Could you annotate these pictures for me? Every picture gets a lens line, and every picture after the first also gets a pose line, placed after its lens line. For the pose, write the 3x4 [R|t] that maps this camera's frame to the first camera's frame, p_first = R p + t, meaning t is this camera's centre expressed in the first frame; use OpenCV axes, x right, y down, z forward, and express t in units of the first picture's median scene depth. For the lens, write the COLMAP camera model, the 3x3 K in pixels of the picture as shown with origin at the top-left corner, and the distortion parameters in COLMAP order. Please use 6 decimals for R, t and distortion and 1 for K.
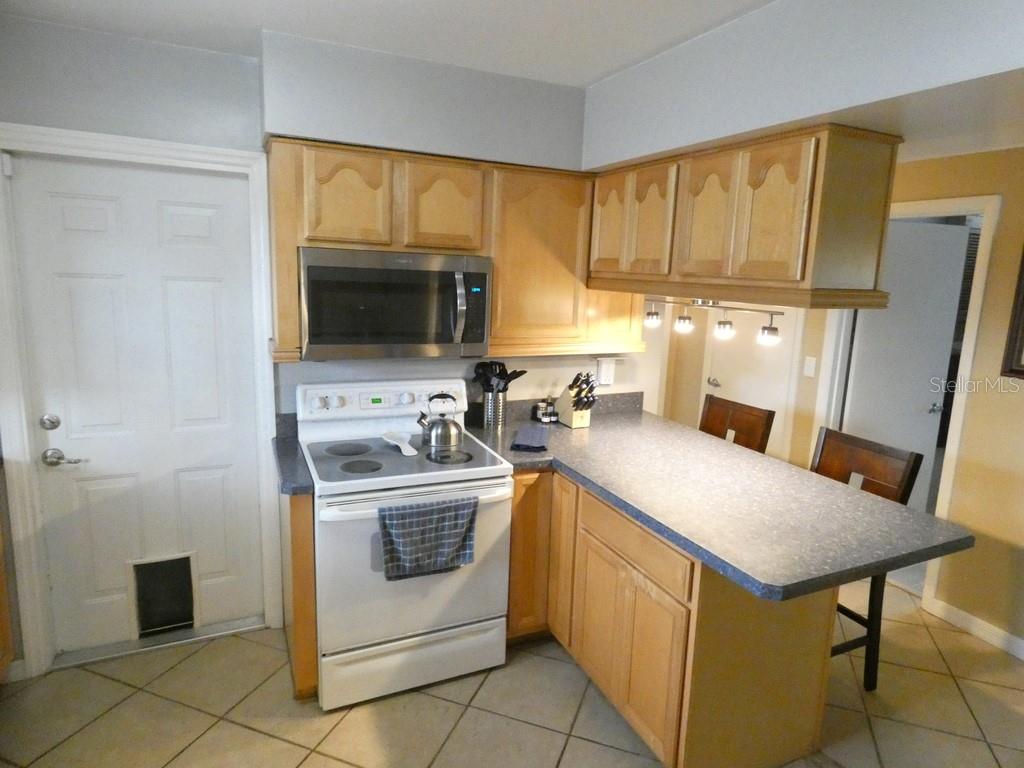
lens RADIAL K [[610.1, 0, 515.2], [0, 610.1, 383.6], [0, 0, 1]] dist [-0.030234, 0.001804]
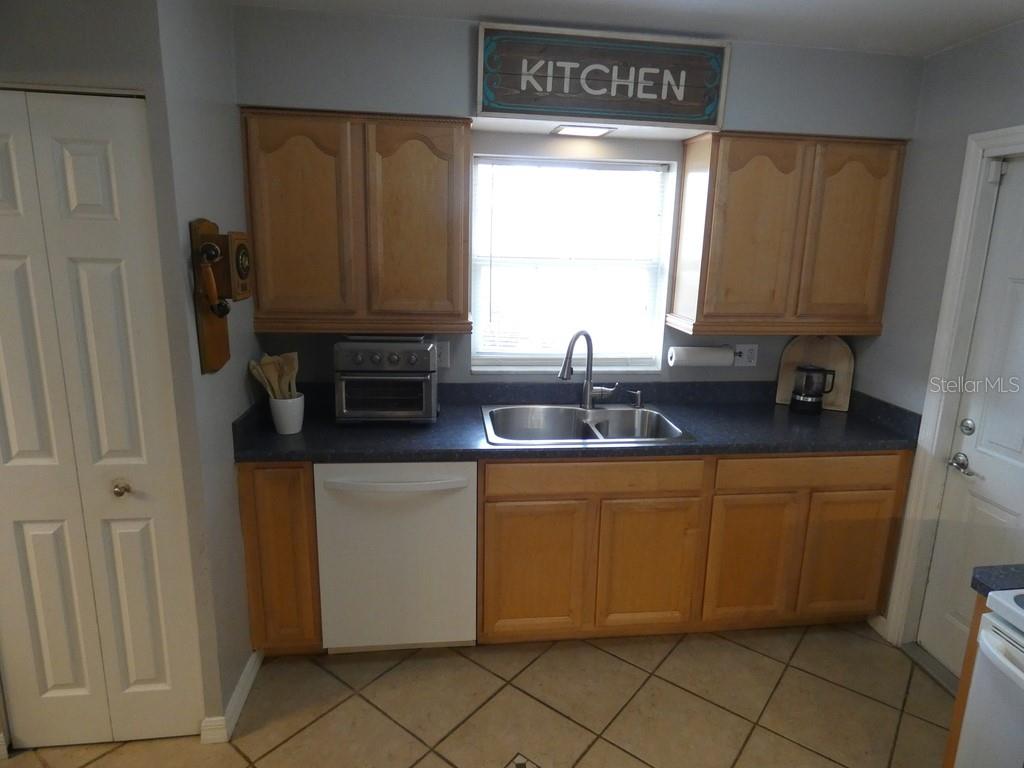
lens RADIAL K [[610.1, 0, 515.2], [0, 610.1, 383.6], [0, 0, 1]] dist [-0.030234, 0.001804]
pose [[-0.320924, 0.168221, -0.932046, 0.369957], [-0.194528, 0.951411, 0.238696, -0.093978], [0.926912, 0.257913, -0.272606, 0.569841]]
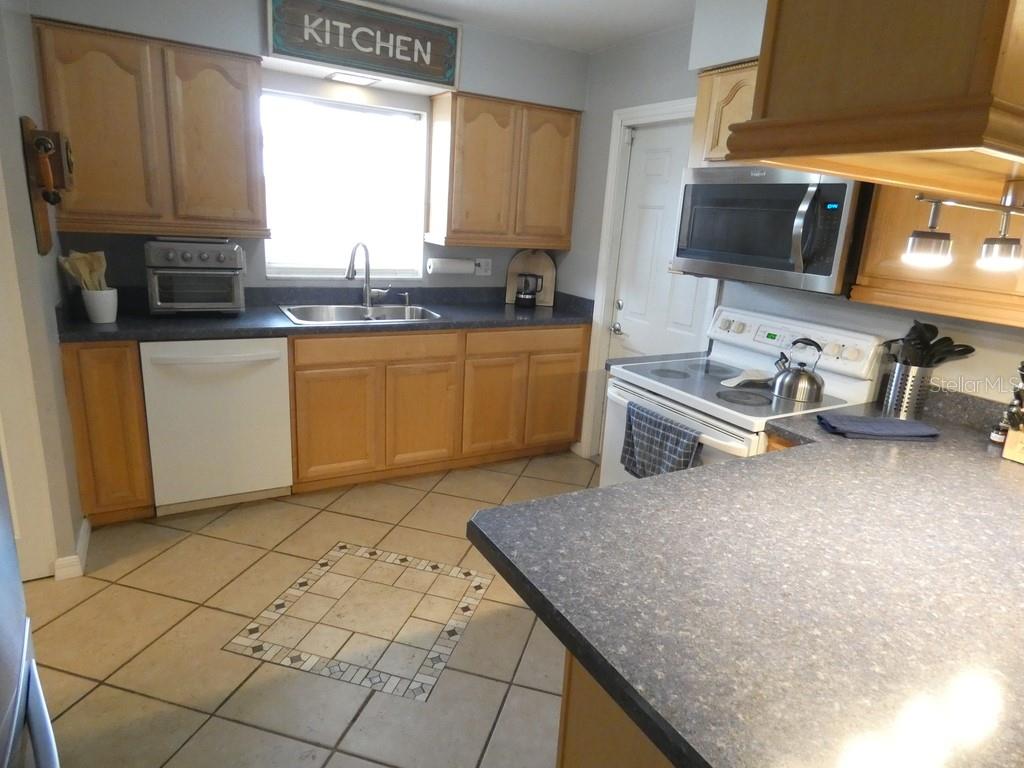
lens RADIAL K [[610.8, 0, 512.0], [0, 610.8, 384.0], [0, 0, 1]] dist [0.038427, -0.033378]
pose [[0.069169, 0.229784, -0.970781, 0.770867], [-0.228924, 0.950799, 0.208744, -0.008367], [0.970984, 0.207797, 0.118369, 0.597256]]
